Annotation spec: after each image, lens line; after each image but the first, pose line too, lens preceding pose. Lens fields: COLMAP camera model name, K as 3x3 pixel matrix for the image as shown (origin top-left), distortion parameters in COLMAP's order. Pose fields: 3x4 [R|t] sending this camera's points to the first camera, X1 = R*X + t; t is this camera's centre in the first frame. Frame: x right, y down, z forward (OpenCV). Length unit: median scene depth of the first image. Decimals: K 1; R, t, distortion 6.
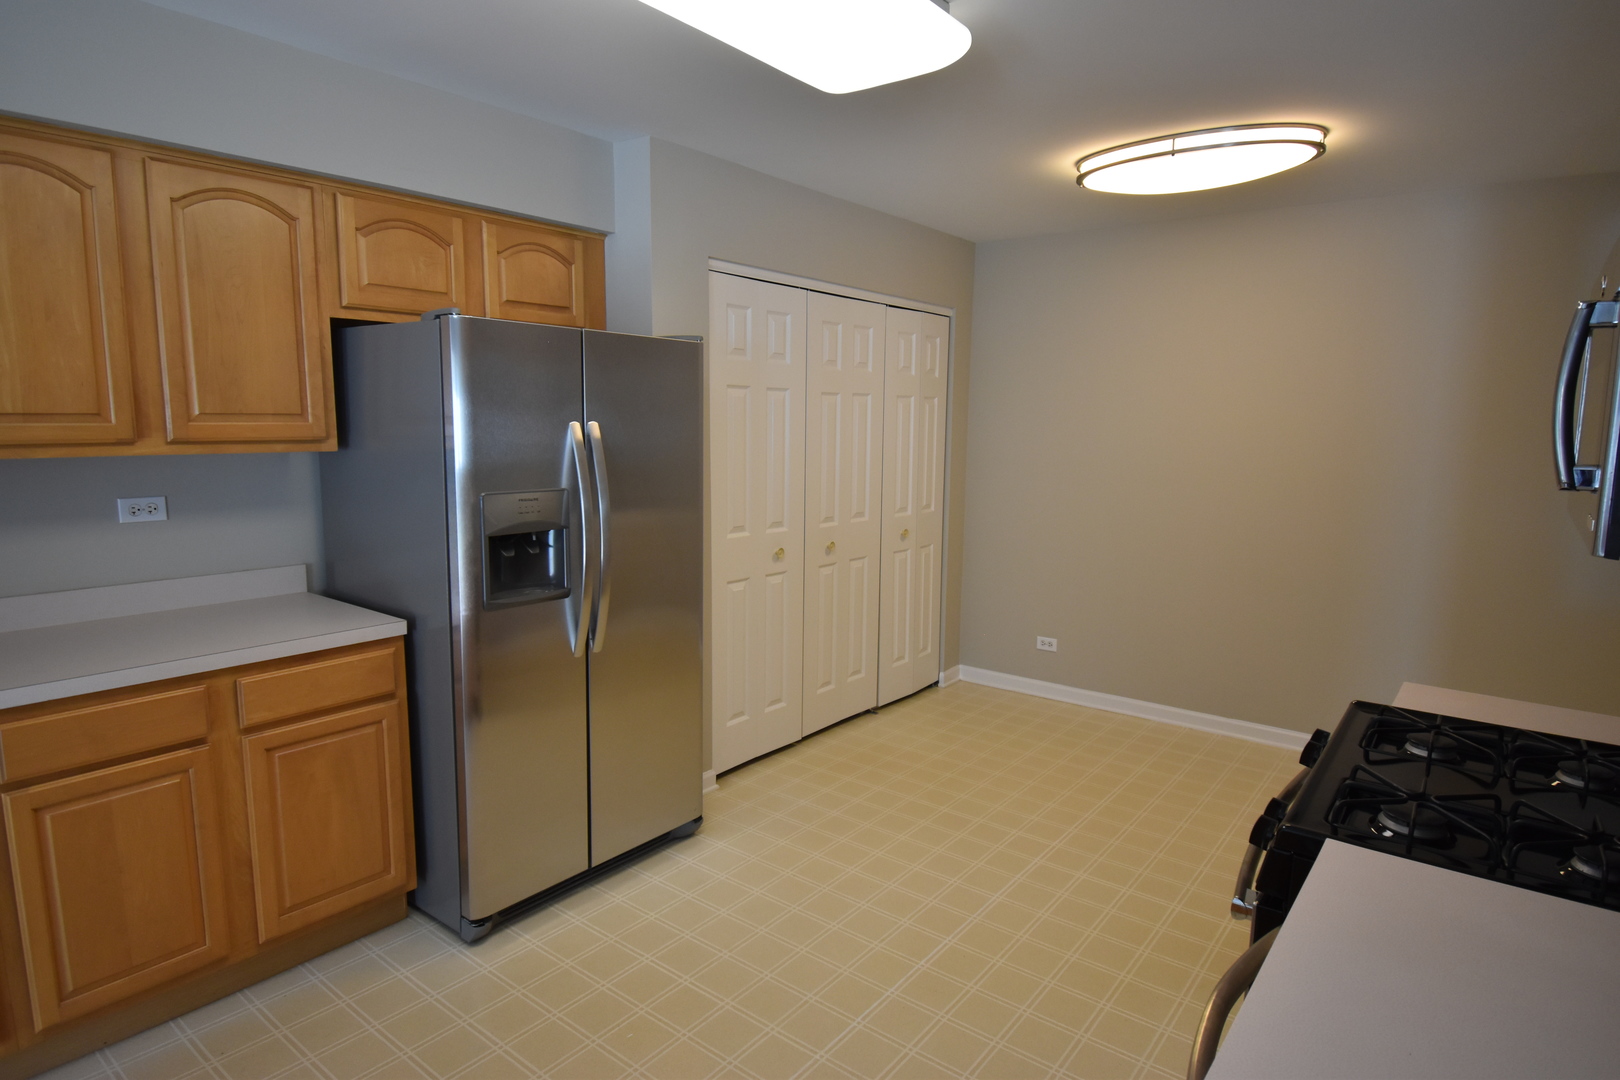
lens RADIAL K [[895.3, 0, 810.0], [0, 895.3, 540.0], [0, 0, 1]] dist [0.002087, -0.016407]
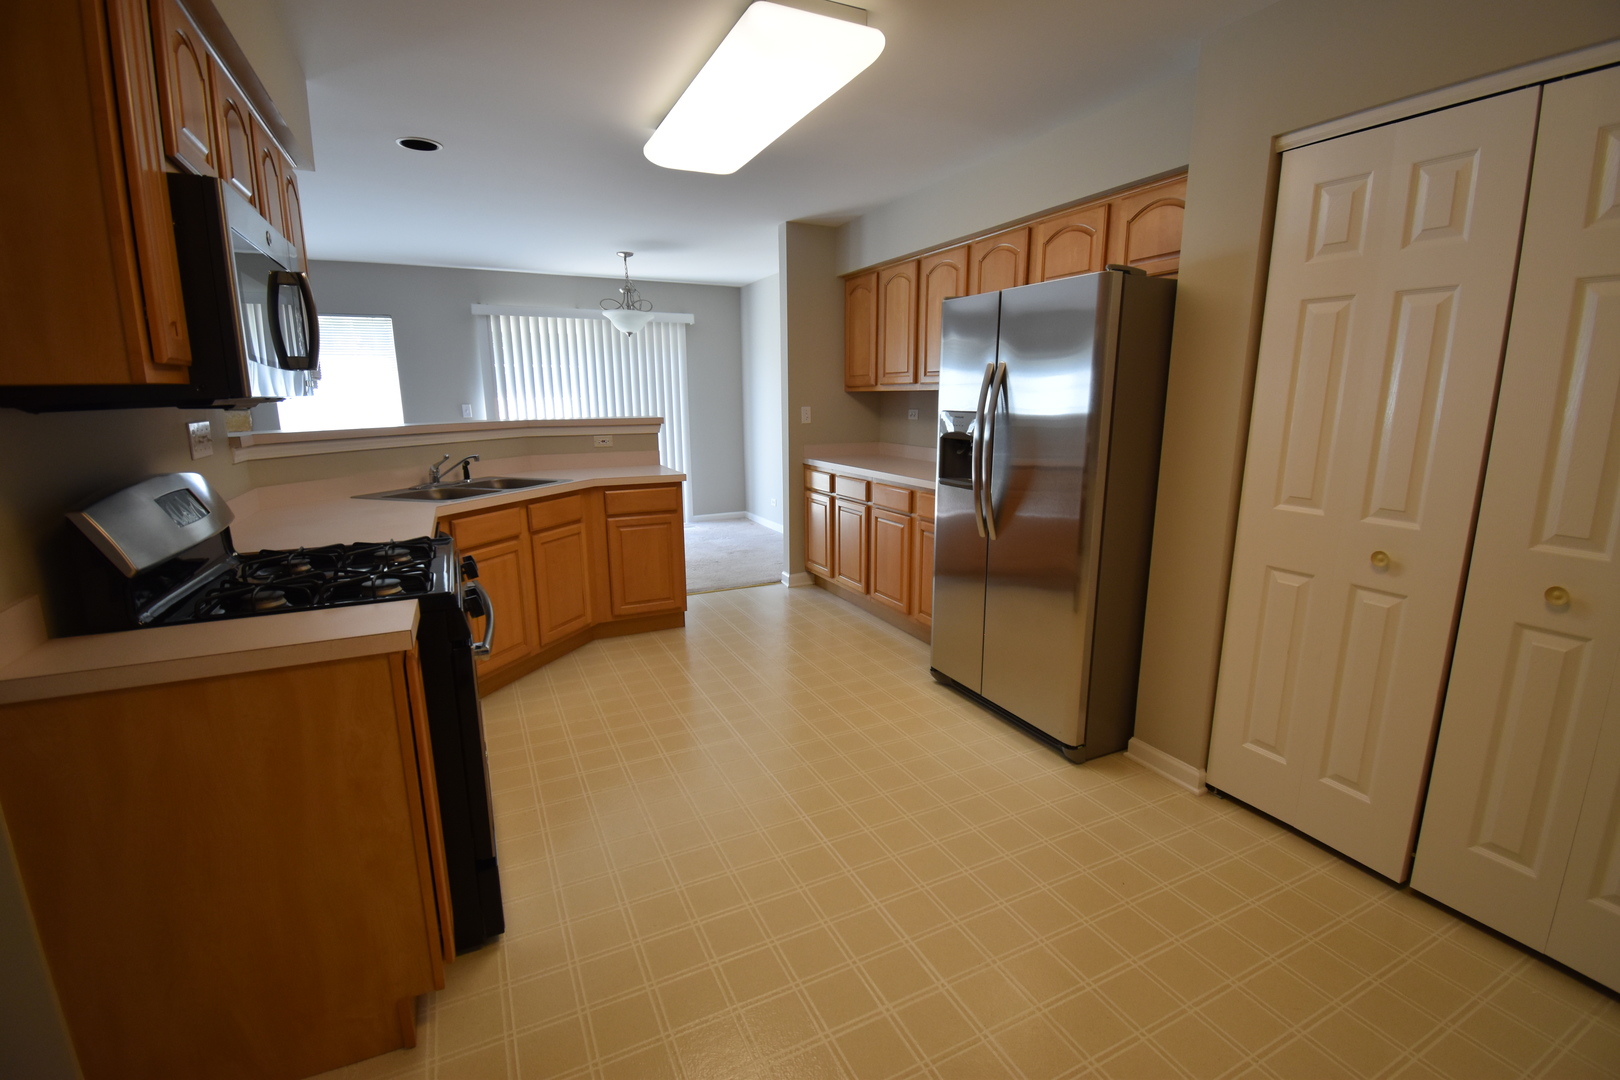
lens RADIAL K [[715.1, 0, 823.7], [0, 715.1, 538.3], [0, 0, 1]] dist [-0.000064, -0.000005]
pose [[-0.422088, 0.167621, -0.890924, 0.602644], [-0.127828, 0.961934, 0.241541, -0.073754], [0.897498, 0.215836, -0.384594, 0.881528]]
